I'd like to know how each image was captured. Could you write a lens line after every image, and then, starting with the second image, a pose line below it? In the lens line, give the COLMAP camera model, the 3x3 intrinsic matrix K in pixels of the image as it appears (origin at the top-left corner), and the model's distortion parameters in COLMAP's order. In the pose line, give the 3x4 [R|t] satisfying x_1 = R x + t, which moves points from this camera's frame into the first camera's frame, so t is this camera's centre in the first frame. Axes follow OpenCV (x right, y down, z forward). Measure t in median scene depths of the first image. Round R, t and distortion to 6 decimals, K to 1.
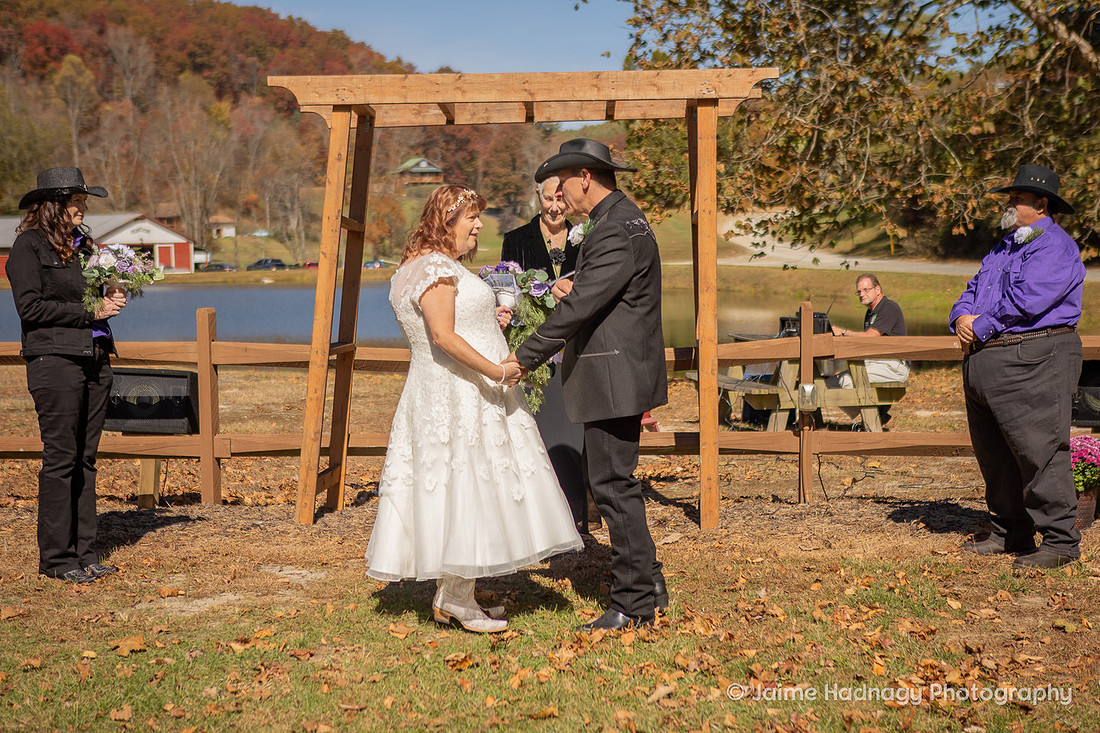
lens RADIAL K [[1848.4, 0, 550.0], [0, 1848.4, 366.5], [0, 0, 1]] dist [0.080561, 0.079774]
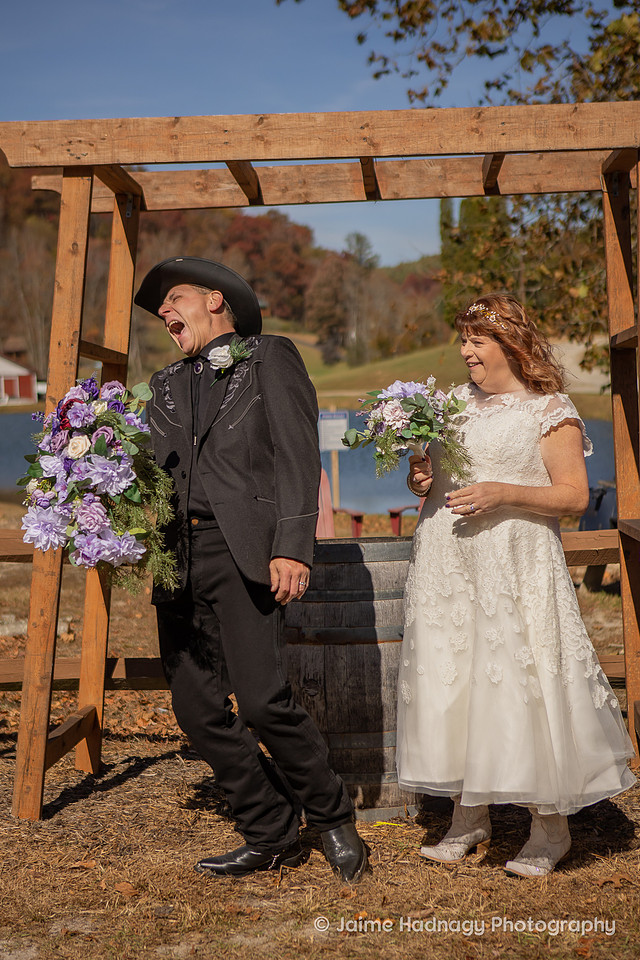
lens RADIAL K [[1663.7, 0, 320.0], [0, 1663.7, 480.0], [0, 0, 1]] dist [0.091255, 0.050988]
pose [[0.999527, -0.007899, -0.029731, -0.010430], [0.007857, 0.999968, -0.001520, -0.026561], [0.029742, 0.001285, 0.999557, 0.358674]]
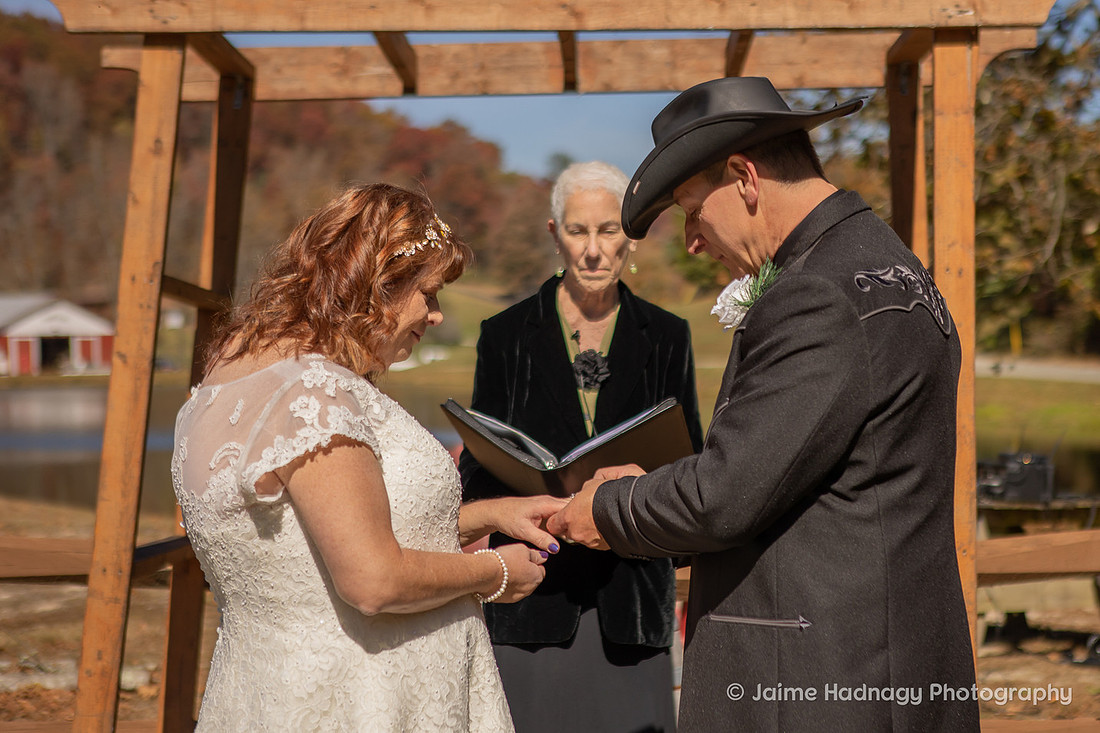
lens RADIAL K [[2225.5, 0, 625.7], [0, 2225.5, 401.1], [0, 0, 1]] dist [0.102679, 0.235869]
pose [[0.999722, 0.006413, 0.022704, -0.008200], [-0.005540, 0.999250, -0.038327, -0.024707], [-0.022932, 0.038191, 0.999007, 0.374406]]
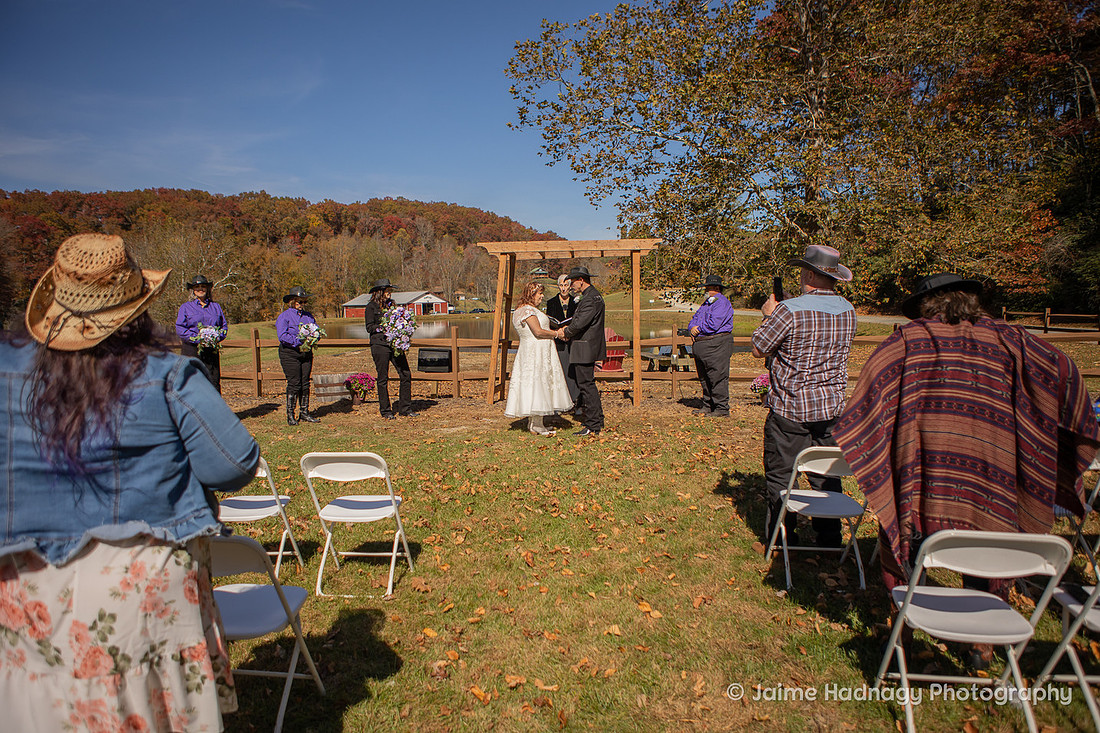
lens RADIAL K [[763.0, 0, 550.0], [0, 763.0, 366.5], [0, 0, 1]] dist [-0.115714, 0.082368]
pose [[0.998378, 0.003207, -0.056834, 0.018185], [-0.002210, 0.999843, 0.017606, 0.007131], [0.056882, -0.017452, 0.998228, -0.111225]]
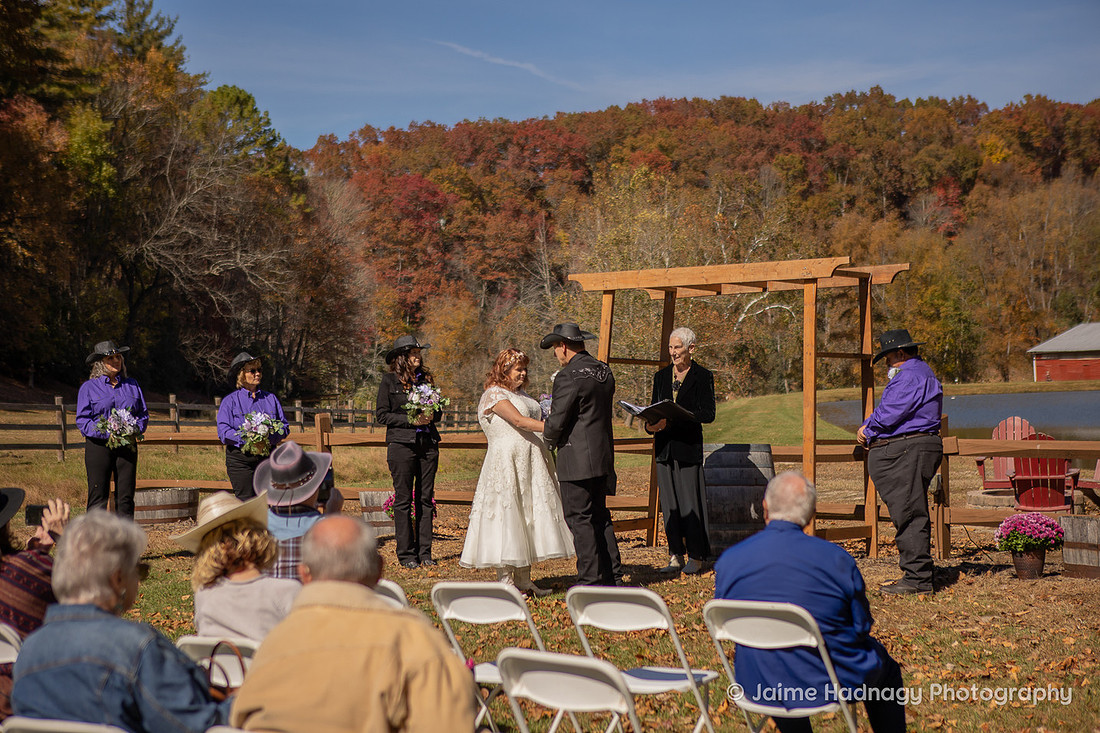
lens RADIAL K [[1906.3, 0, 550.0], [0, 1906.3, 366.5], [0, 0, 1]] dist [0.091255, 0.050988]
pose [[0.805209, -0.005394, -0.592966, 0.698277], [-0.025969, 0.998678, -0.044349, -0.000026], [0.592422, 0.051109, 0.804005, -0.302949]]
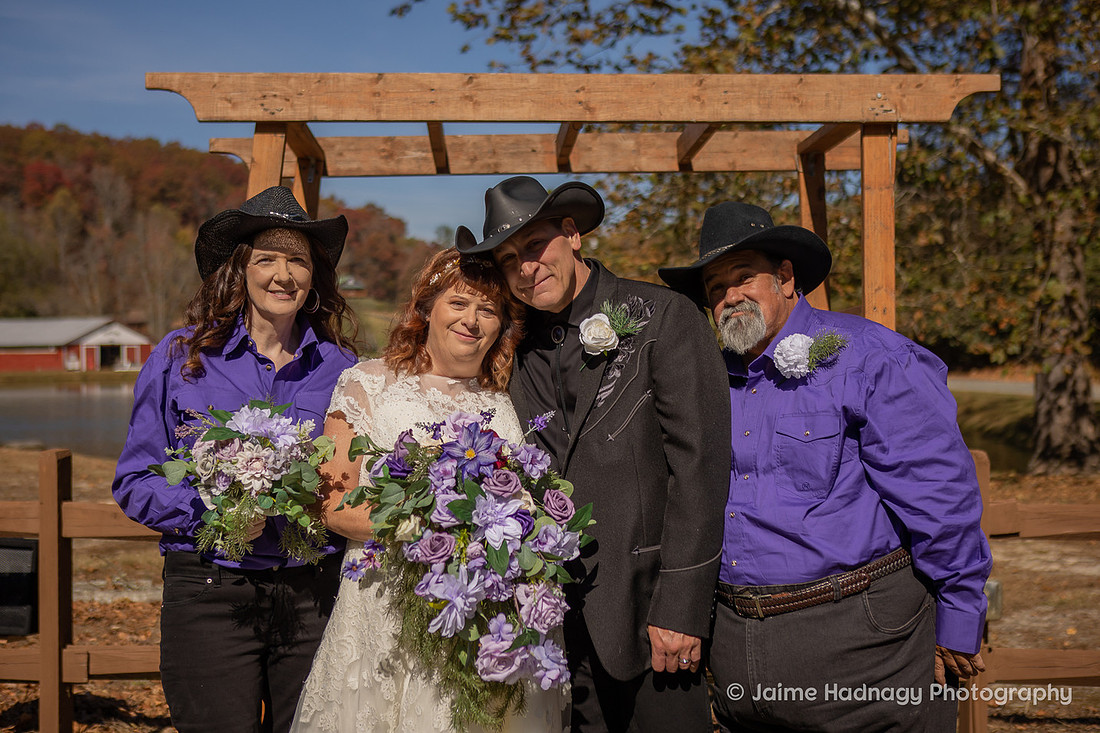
lens RADIAL K [[1461.6, 0, 511.9], [0, 1461.6, 338.3], [0, 0, 1]] dist [0.004932, 0.006680]
pose [[0.998960, 0.012961, 0.043718, -0.045892], [-0.009743, 0.997280, -0.073053, -0.032520], [-0.044546, 0.072551, 0.996369, 0.449537]]
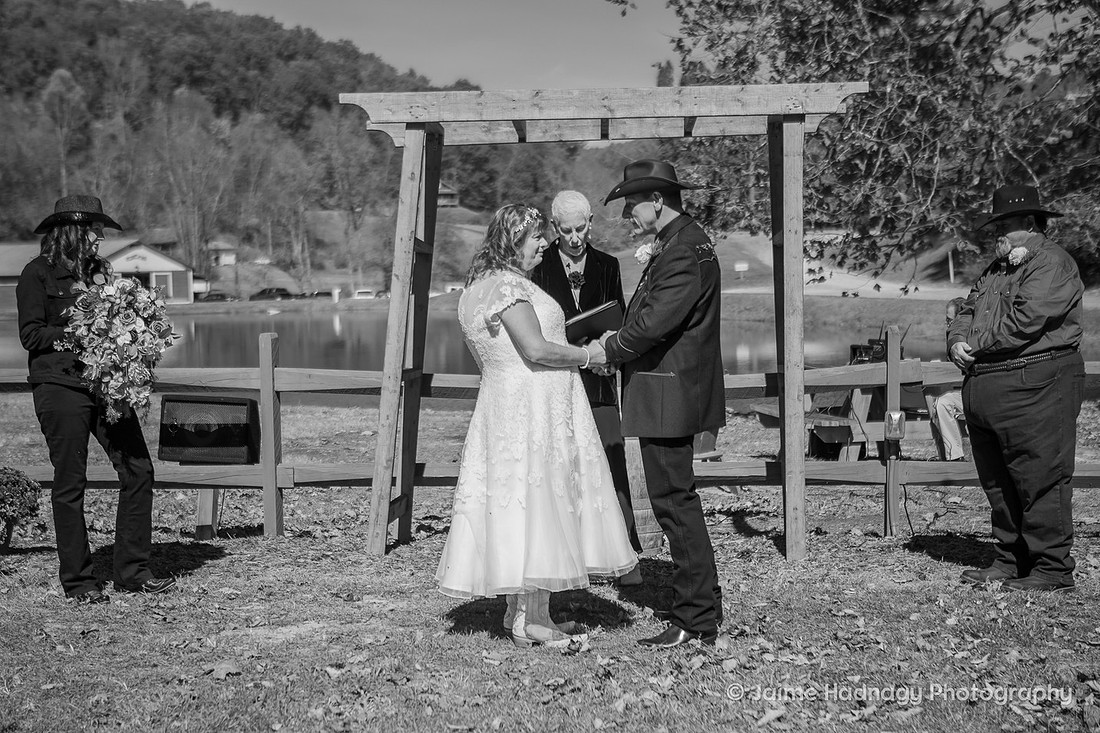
lens RADIAL K [[2012.0, 0, 518.1], [0, 2012.0, 402.3], [0, 0, 1]] dist [0.101650, 0.014304]
pose [[0.999673, 0.000223, -0.025590, -0.026453], [-0.000263, 0.999999, -0.001564, 0.005855], [0.025589, 0.001570, 0.999671, -0.045217]]
